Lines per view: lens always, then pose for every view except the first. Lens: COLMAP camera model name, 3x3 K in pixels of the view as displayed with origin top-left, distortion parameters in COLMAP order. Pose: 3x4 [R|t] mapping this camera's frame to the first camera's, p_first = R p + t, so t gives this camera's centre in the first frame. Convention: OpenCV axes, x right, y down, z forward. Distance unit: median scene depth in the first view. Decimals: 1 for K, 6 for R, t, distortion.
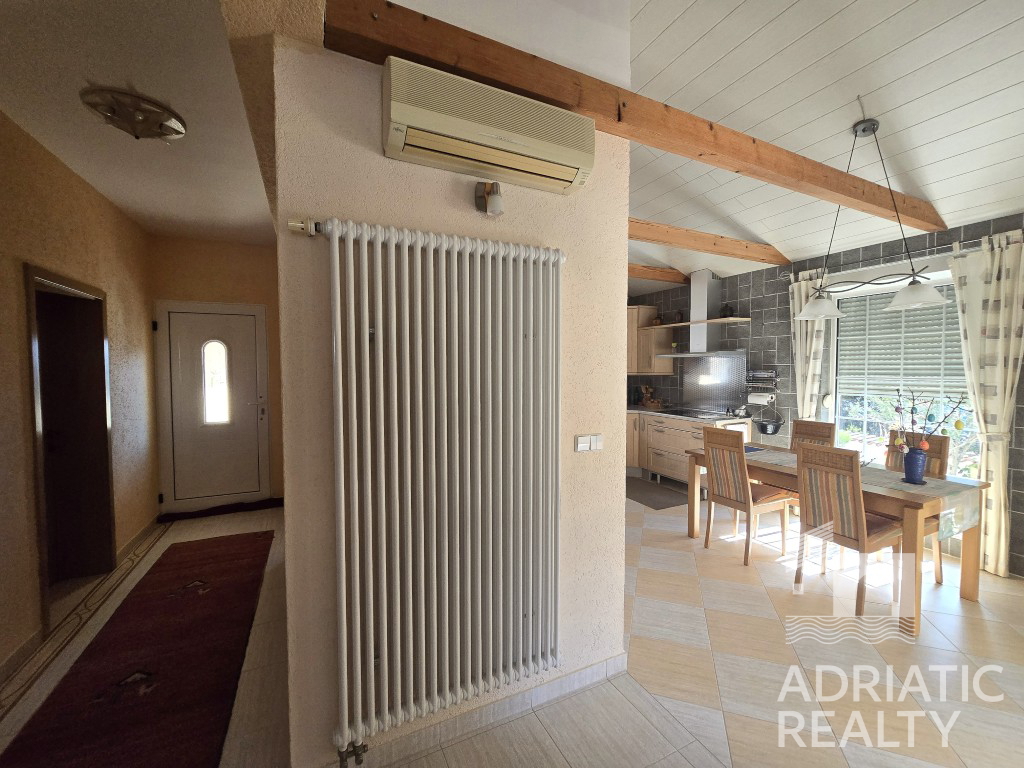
lens RADIAL K [[424.2, 0, 517.8], [0, 424.2, 384.0], [0, 0, 1]] dist [-0.009521, 0.000331]
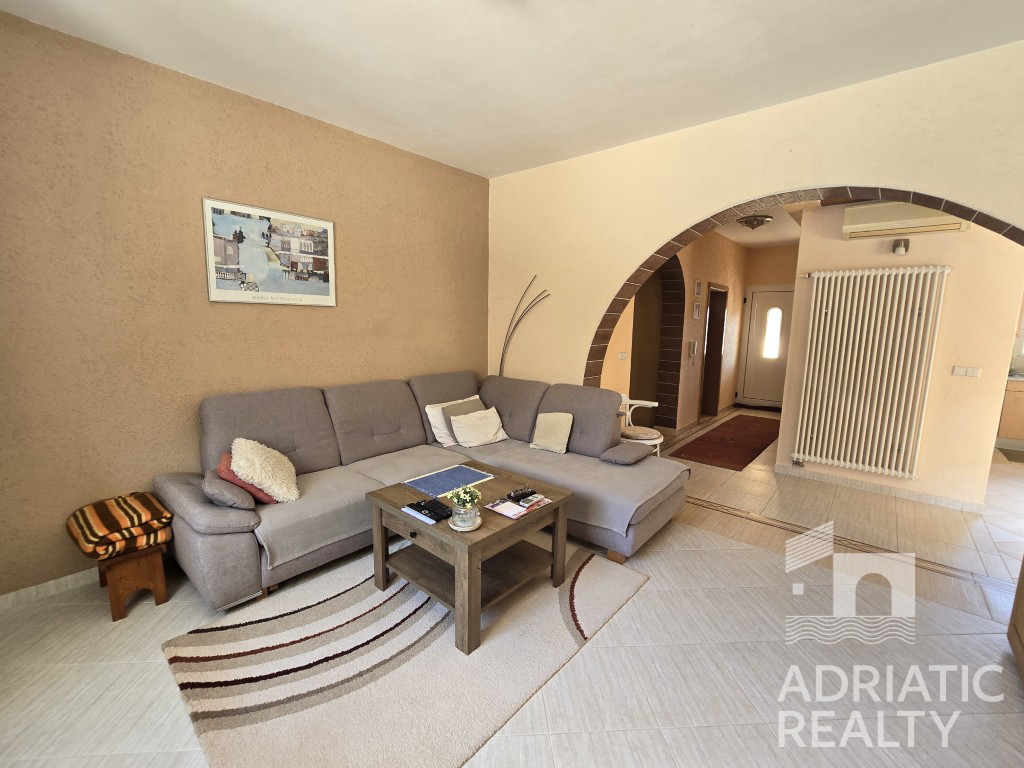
lens RADIAL K [[424.2, 0, 517.8], [0, 424.2, 384.0], [0, 0, 1]] dist [-0.009521, 0.000331]
pose [[0.391388, 0.144833, -0.908757, 0.845225], [-0.051908, 0.989439, 0.135336, 0.044540], [0.918761, -0.005797, 0.394773, -1.130902]]
